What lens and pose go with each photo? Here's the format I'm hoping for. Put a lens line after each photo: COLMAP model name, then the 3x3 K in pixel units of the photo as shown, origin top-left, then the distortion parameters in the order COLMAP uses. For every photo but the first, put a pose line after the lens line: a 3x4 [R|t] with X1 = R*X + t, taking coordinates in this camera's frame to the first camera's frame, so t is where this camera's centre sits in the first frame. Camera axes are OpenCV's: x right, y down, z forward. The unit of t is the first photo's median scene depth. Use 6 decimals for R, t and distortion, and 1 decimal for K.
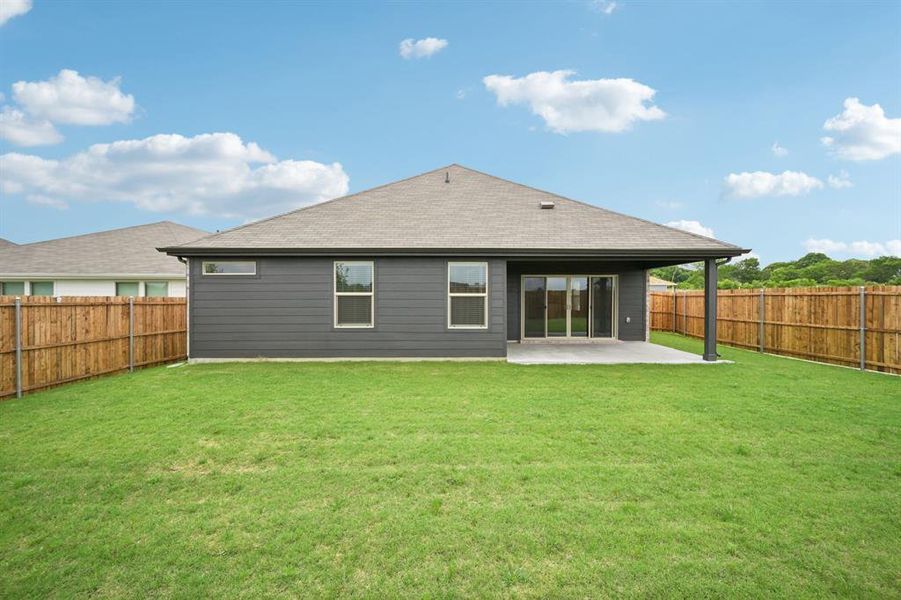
lens RADIAL K [[357.3, 0, 449.4], [0, 357.3, 300.5], [0, 0, 1]] dist [-0.000256, -0.000158]
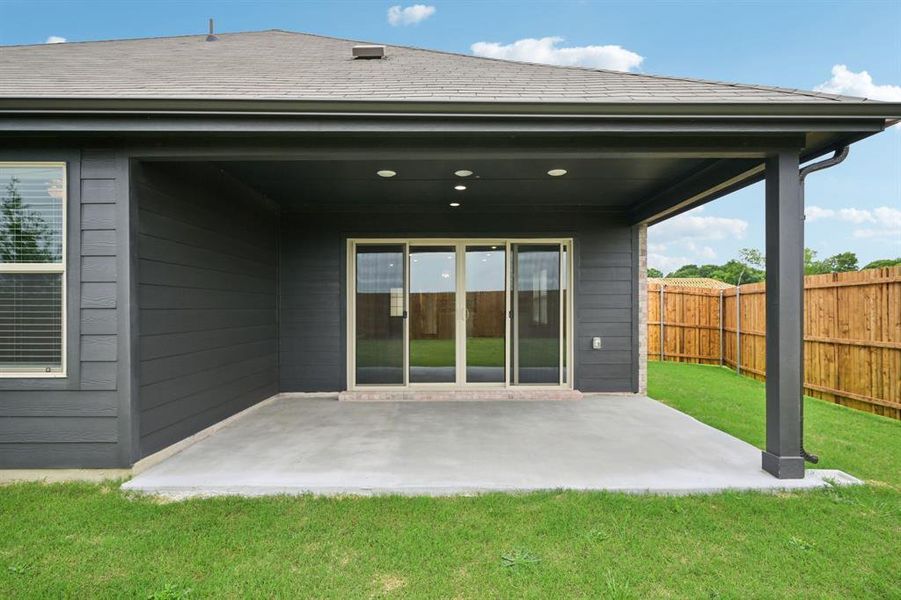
lens RADIAL K [[480.3, 0, 451.8], [0, 480.3, 308.8], [0, 0, 1]] dist [0.001781, -0.000373]
pose [[0.999866, -0.002595, 0.016133, 0.314903], [0.002746, 0.999953, -0.009352, 0.018240], [-0.016108, 0.009395, 0.999826, 0.424317]]
